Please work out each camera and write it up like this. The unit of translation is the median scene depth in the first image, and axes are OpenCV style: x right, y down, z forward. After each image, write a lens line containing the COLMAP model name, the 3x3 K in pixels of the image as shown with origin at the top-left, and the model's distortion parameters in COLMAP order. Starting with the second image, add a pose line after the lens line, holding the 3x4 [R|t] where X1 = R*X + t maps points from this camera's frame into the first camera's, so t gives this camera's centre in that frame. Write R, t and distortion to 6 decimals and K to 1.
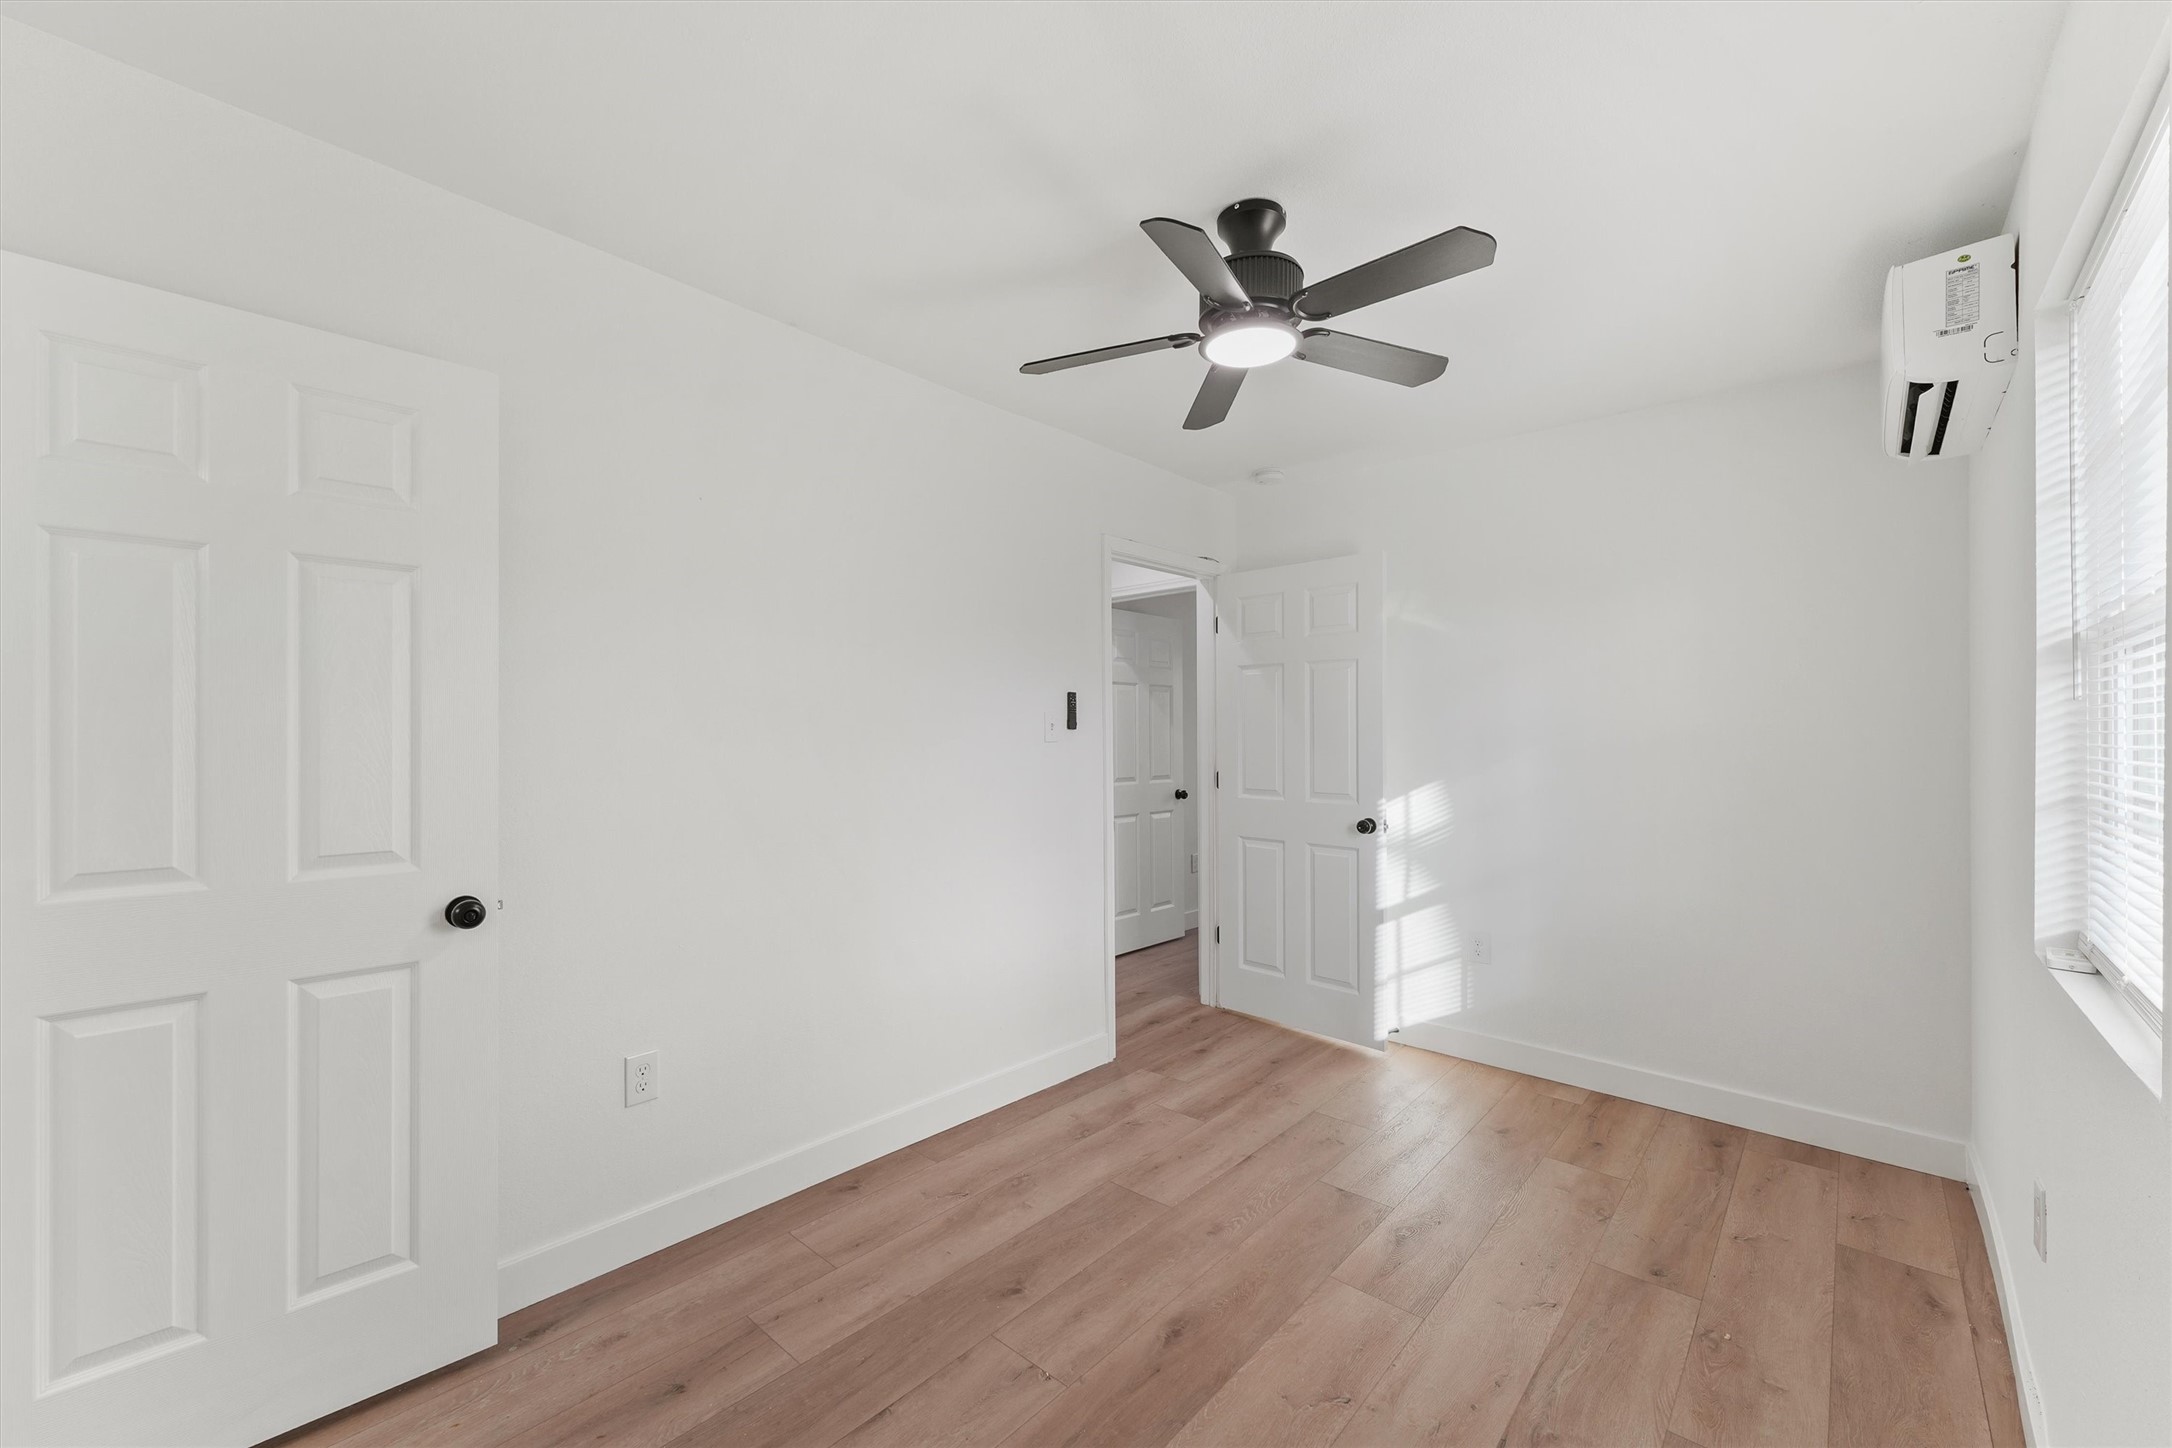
lens RADIAL K [[873.1, 0, 1077.4], [0, 873.1, 725.3], [0, 0, 1]] dist [0.003455, -0.000417]
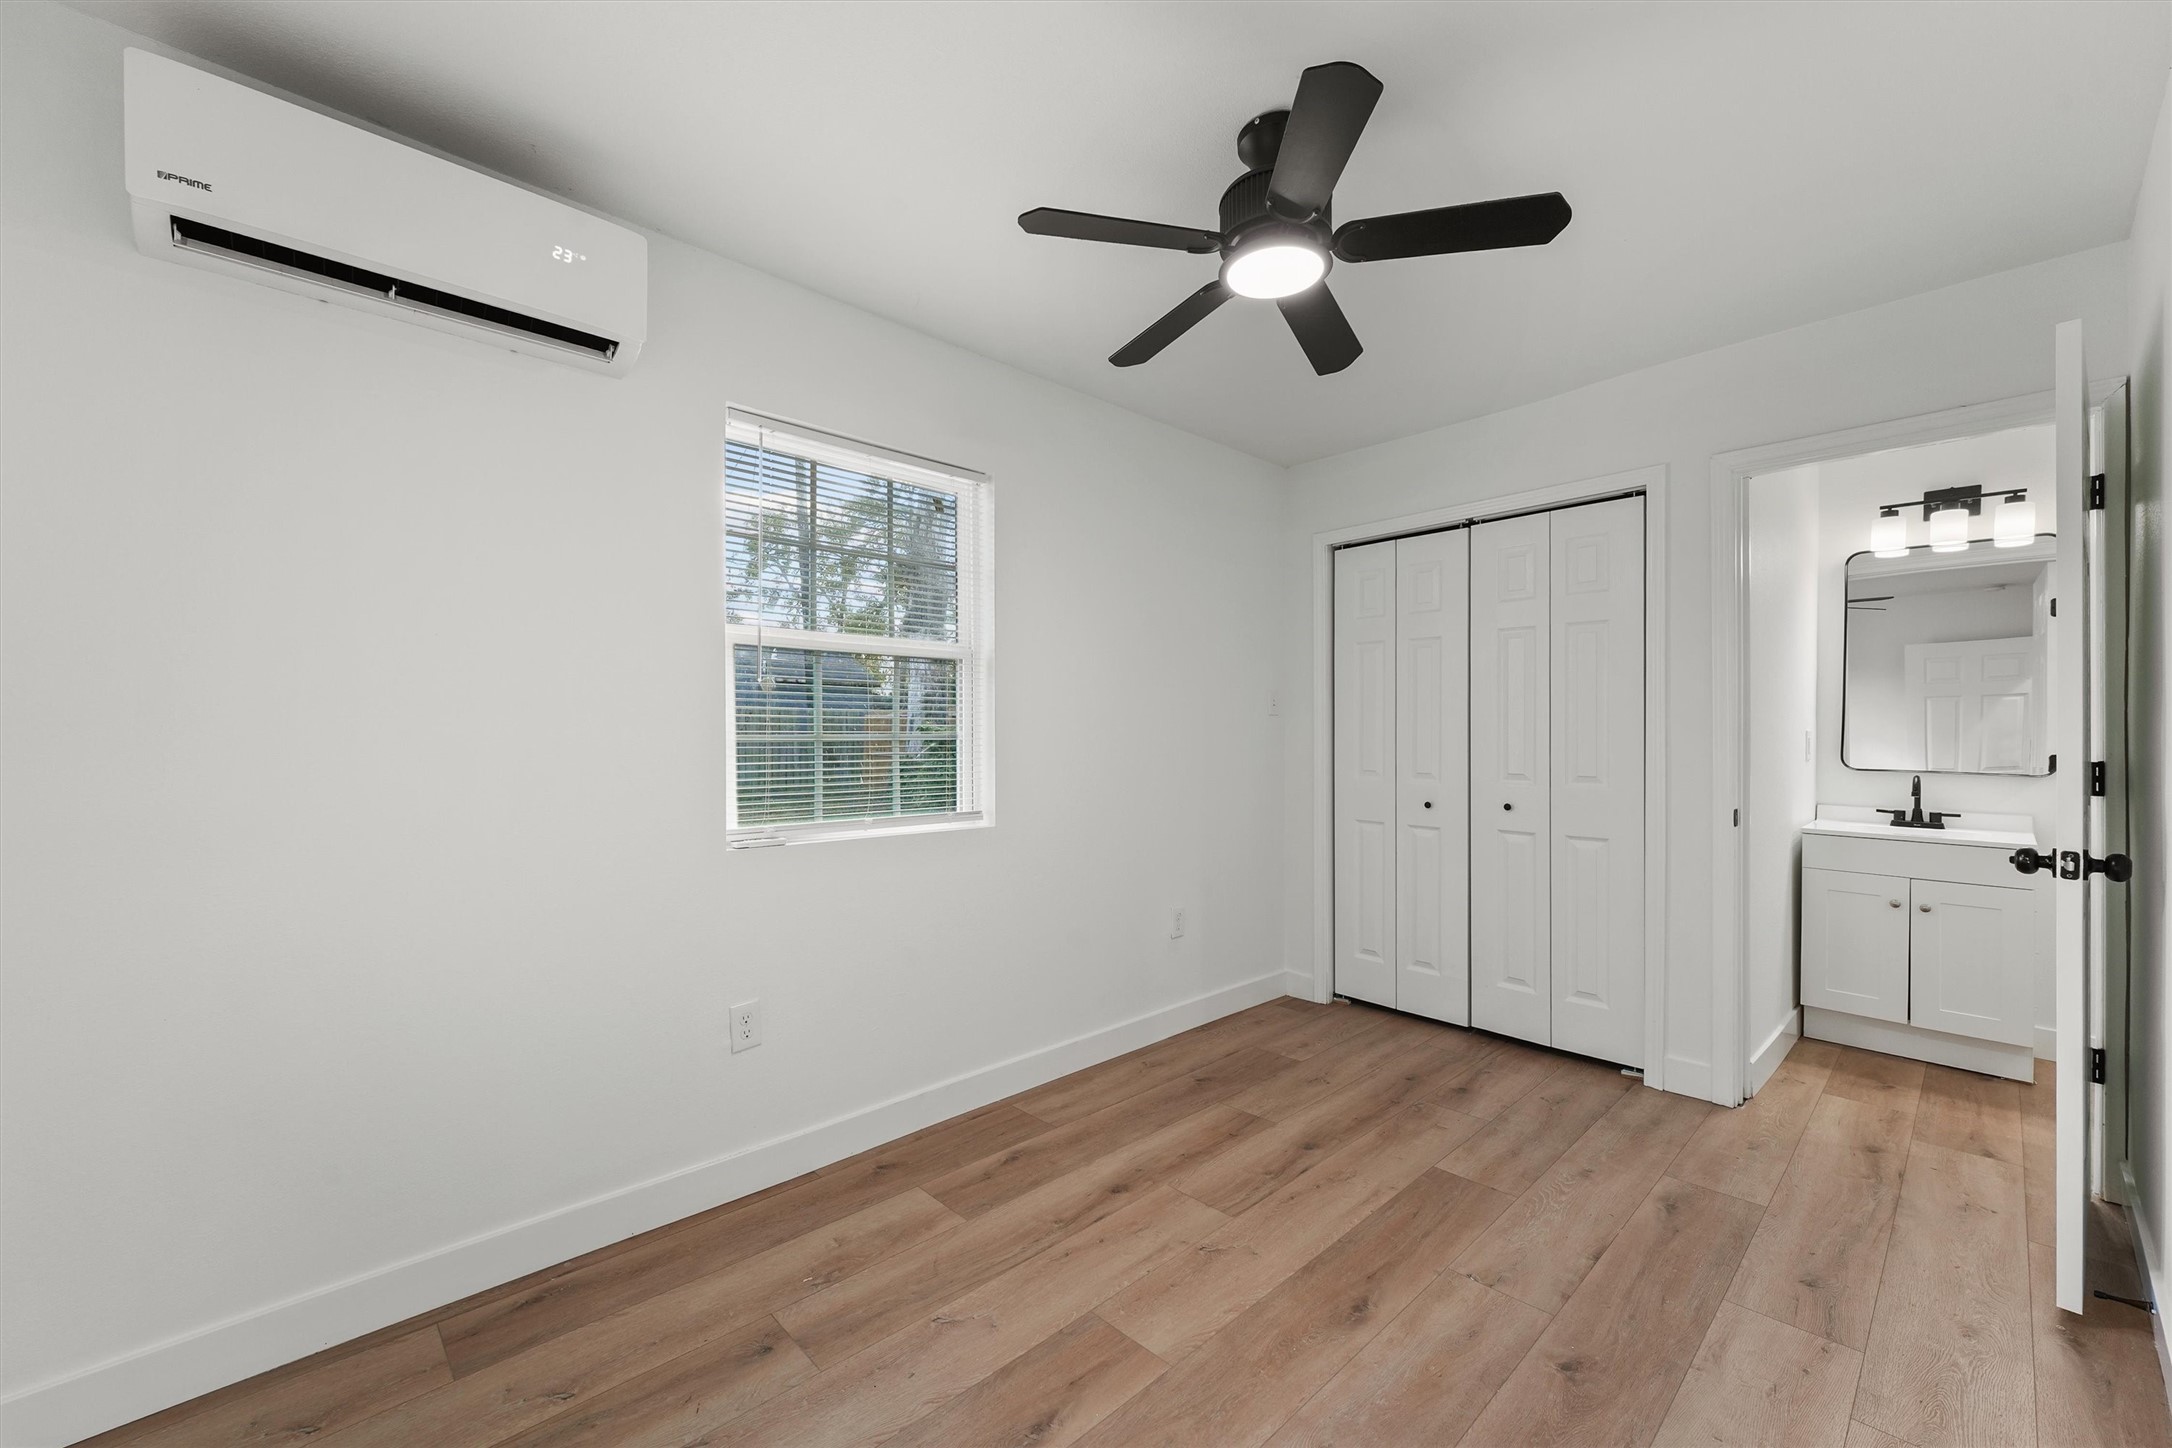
lens RADIAL K [[873.1, 0, 1077.4], [0, 873.1, 725.3], [0, 0, 1]] dist [0.003455, -0.000417]
pose [[-0.995974, 0.000512, 0.089644, 0.332365], [-0.001418, 0.999769, -0.021463, 0.069103], [-0.089634, -0.021504, -0.995743, 1.991837]]
